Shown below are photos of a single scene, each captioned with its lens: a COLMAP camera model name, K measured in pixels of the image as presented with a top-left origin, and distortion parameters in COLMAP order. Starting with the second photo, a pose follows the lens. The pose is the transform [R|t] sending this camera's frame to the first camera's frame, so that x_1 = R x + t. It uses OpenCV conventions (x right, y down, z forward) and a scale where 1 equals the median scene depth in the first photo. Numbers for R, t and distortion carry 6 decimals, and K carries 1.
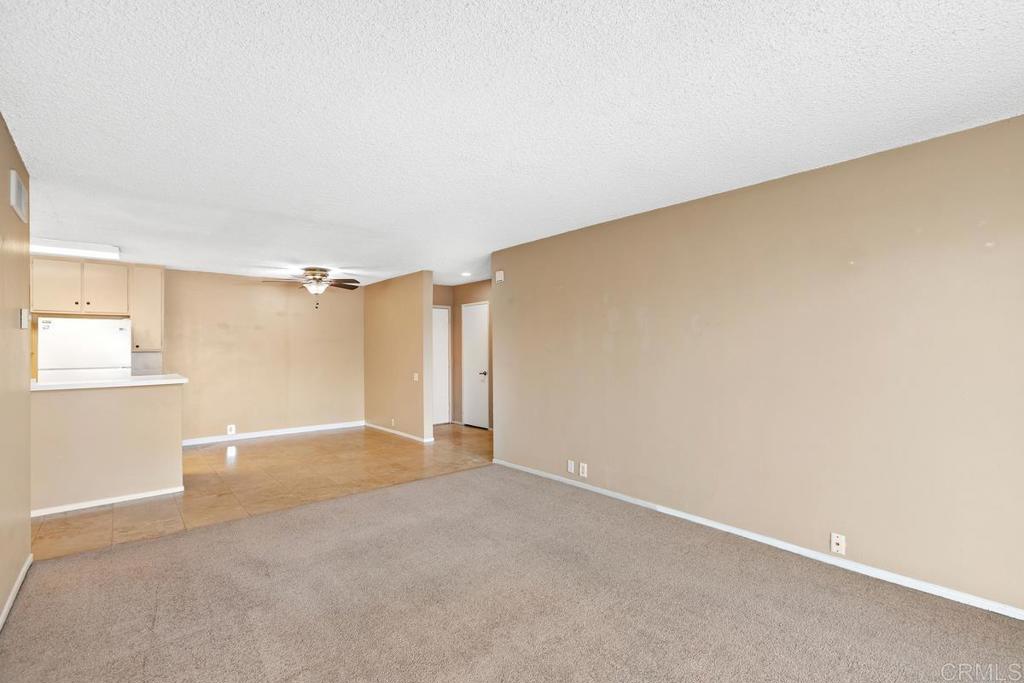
lens RADIAL K [[468.5, 0, 512.6], [0, 468.5, 344.4], [0, 0, 1]] dist [0.001228, 0.000768]
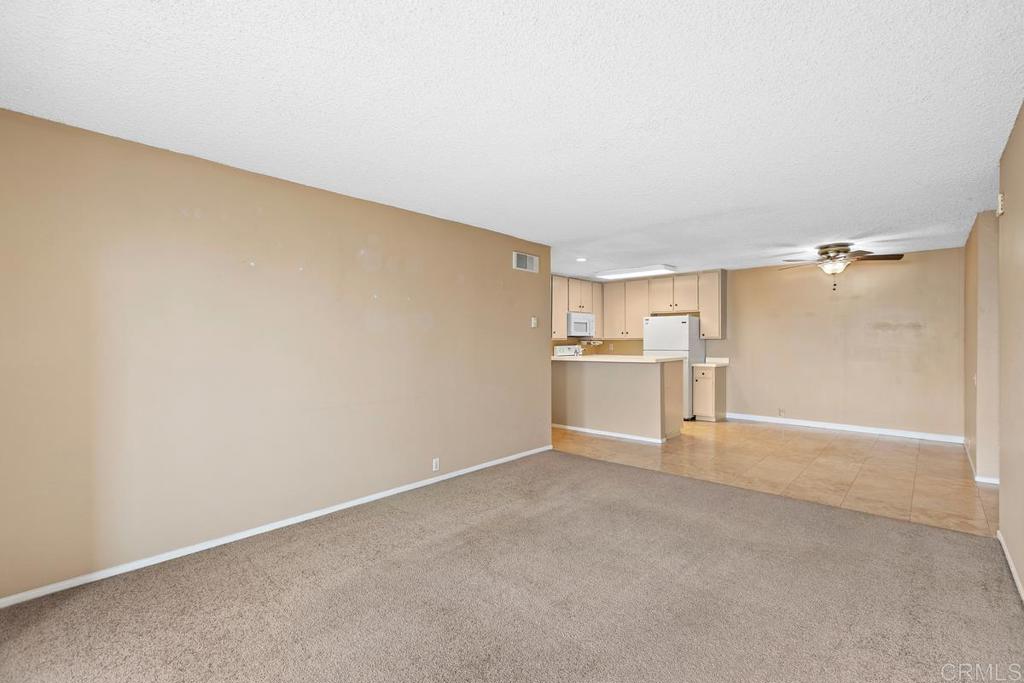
lens RADIAL K [[468.5, 0, 510.4], [0, 468.5, 348.0], [0, 0, 1]] dist [0.001228, 0.000768]
pose [[0.104374, 0.021366, -0.994309, 0.397960], [0.009447, 0.999703, 0.022474, 0.005243], [0.994493, -0.011739, 0.104142, 0.312400]]
